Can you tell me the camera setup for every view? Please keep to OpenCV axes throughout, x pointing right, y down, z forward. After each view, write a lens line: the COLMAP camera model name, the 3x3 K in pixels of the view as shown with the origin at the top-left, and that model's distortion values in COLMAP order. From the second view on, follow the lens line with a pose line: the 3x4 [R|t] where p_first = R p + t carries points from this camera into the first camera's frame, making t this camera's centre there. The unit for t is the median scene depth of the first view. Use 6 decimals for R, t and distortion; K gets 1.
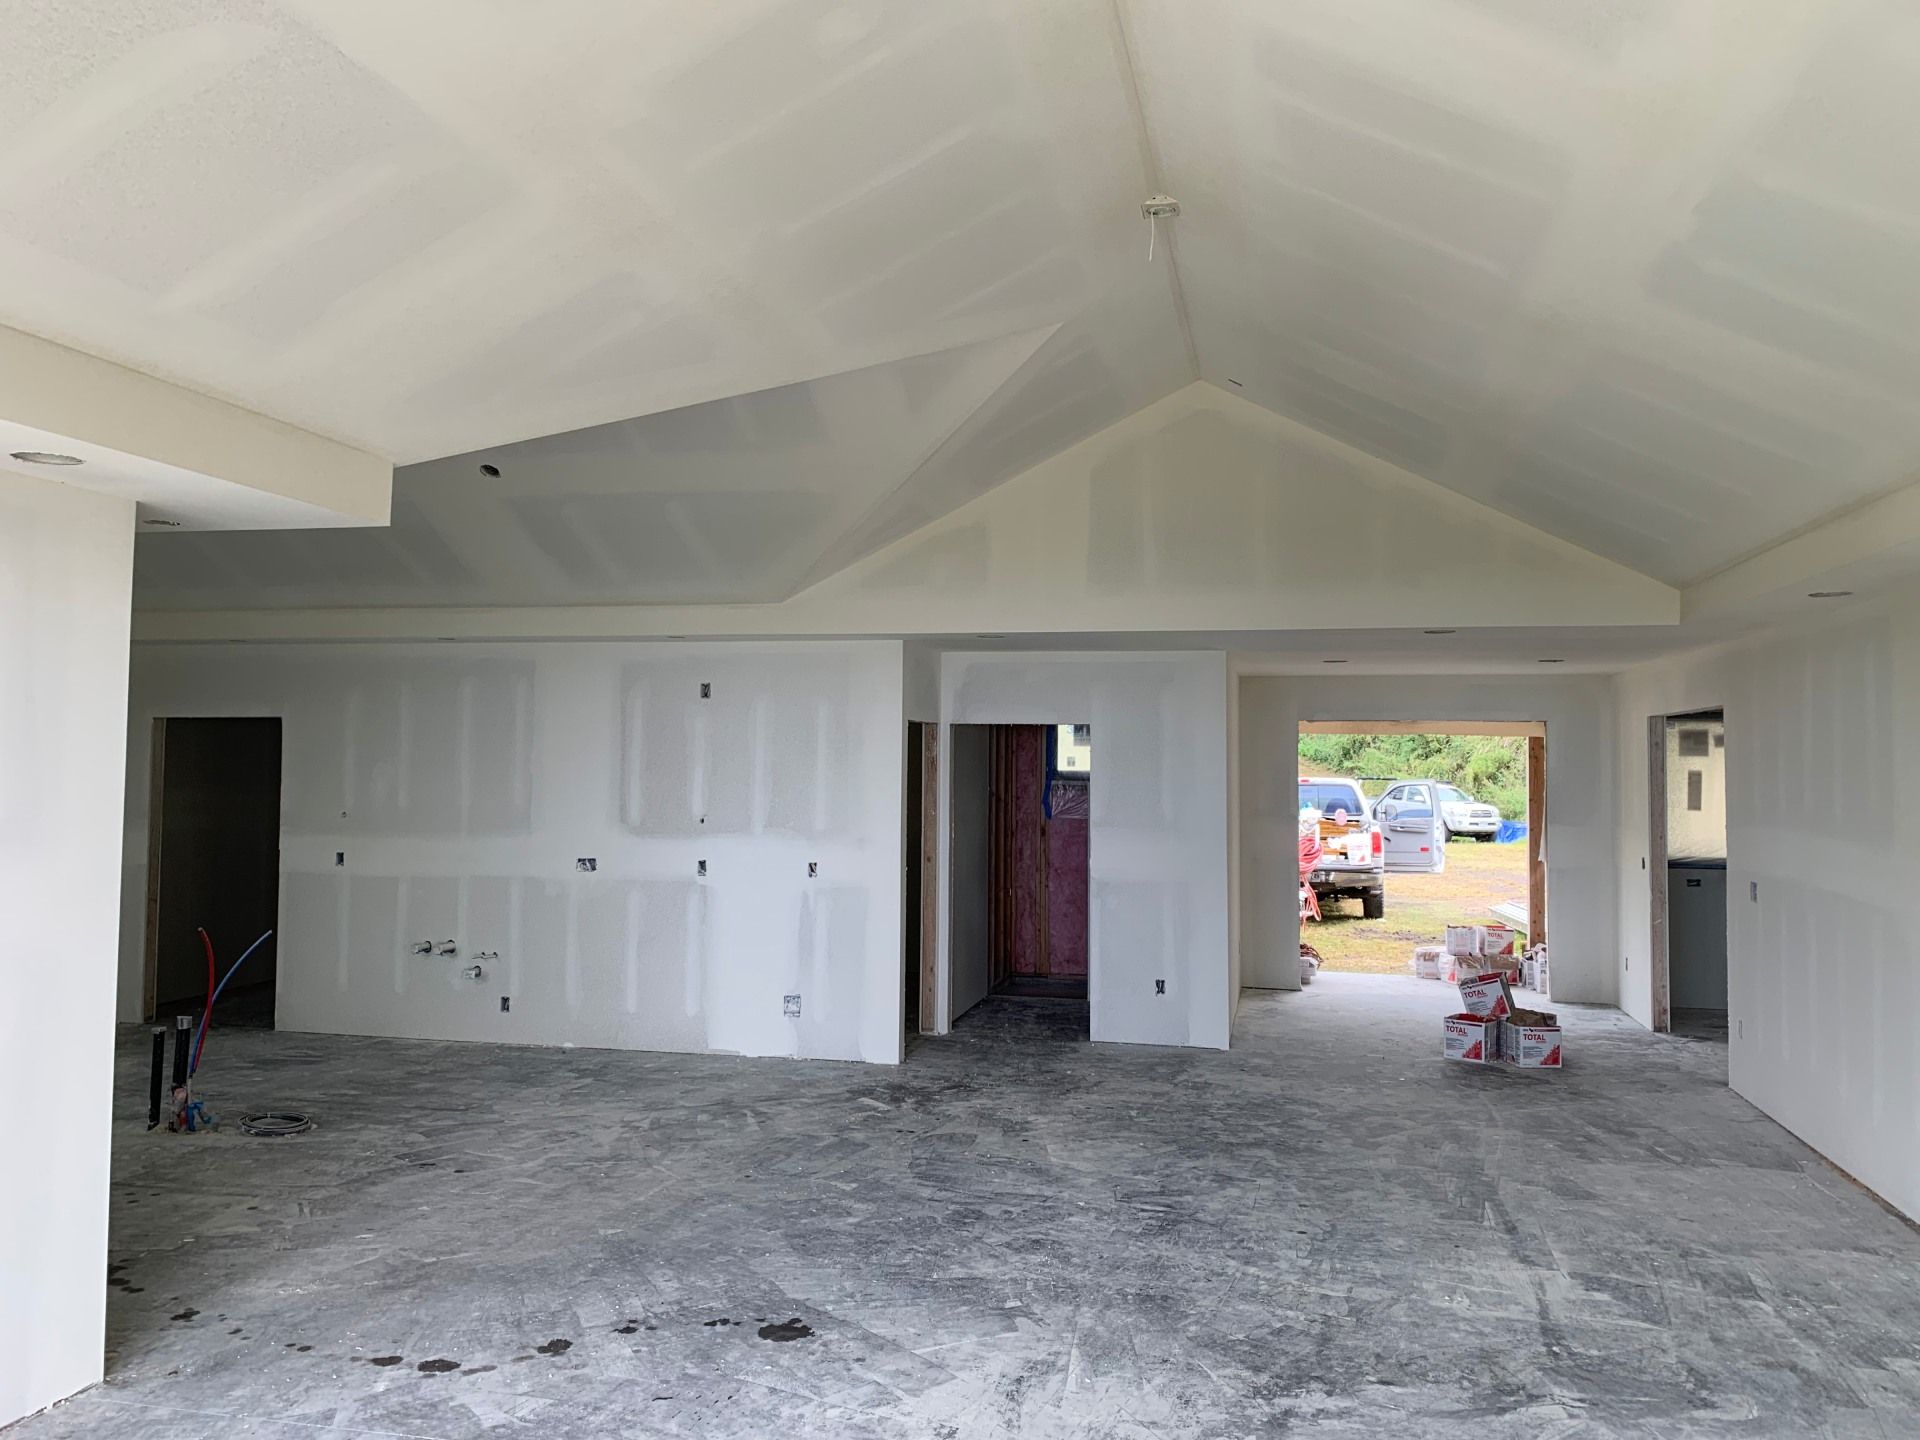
lens RADIAL K [[1483.2, 0, 964.0], [0, 1483.2, 716.9], [0, 0, 1]] dist [0.015406, -0.024994]
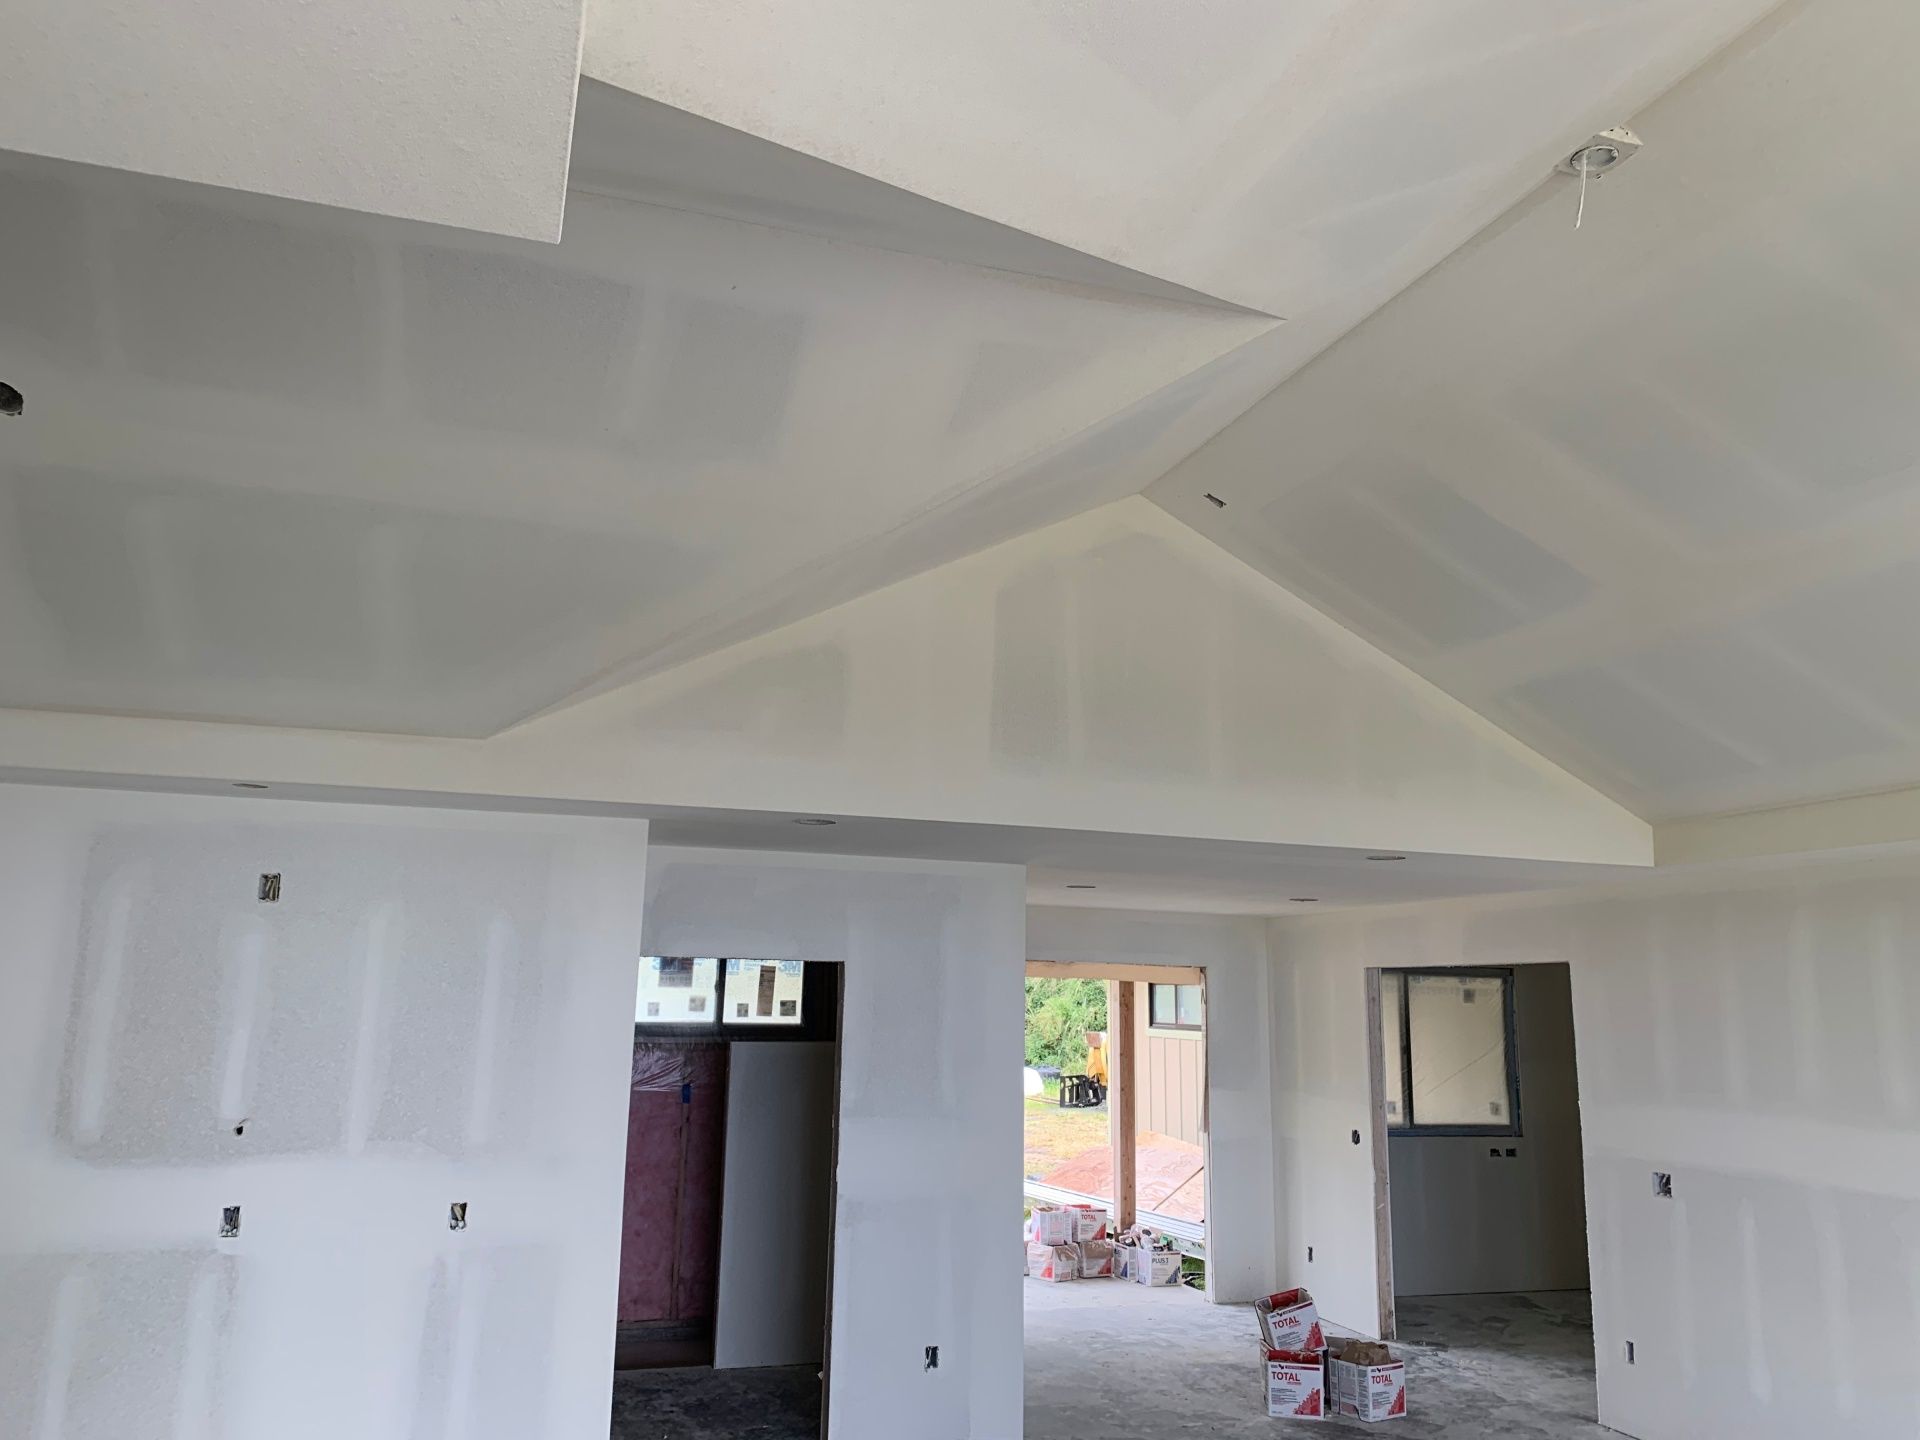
lens RADIAL K [[1483.2, 0, 958.3], [0, 1483.2, 719.1], [0, 0, 1]] dist [0.015406, -0.024994]
pose [[0.859423, 0.105535, 0.500254, -0.237251], [-0.030266, 0.987250, -0.156276, -0.000671], [-0.510368, 0.119167, 0.851659, 0.390580]]
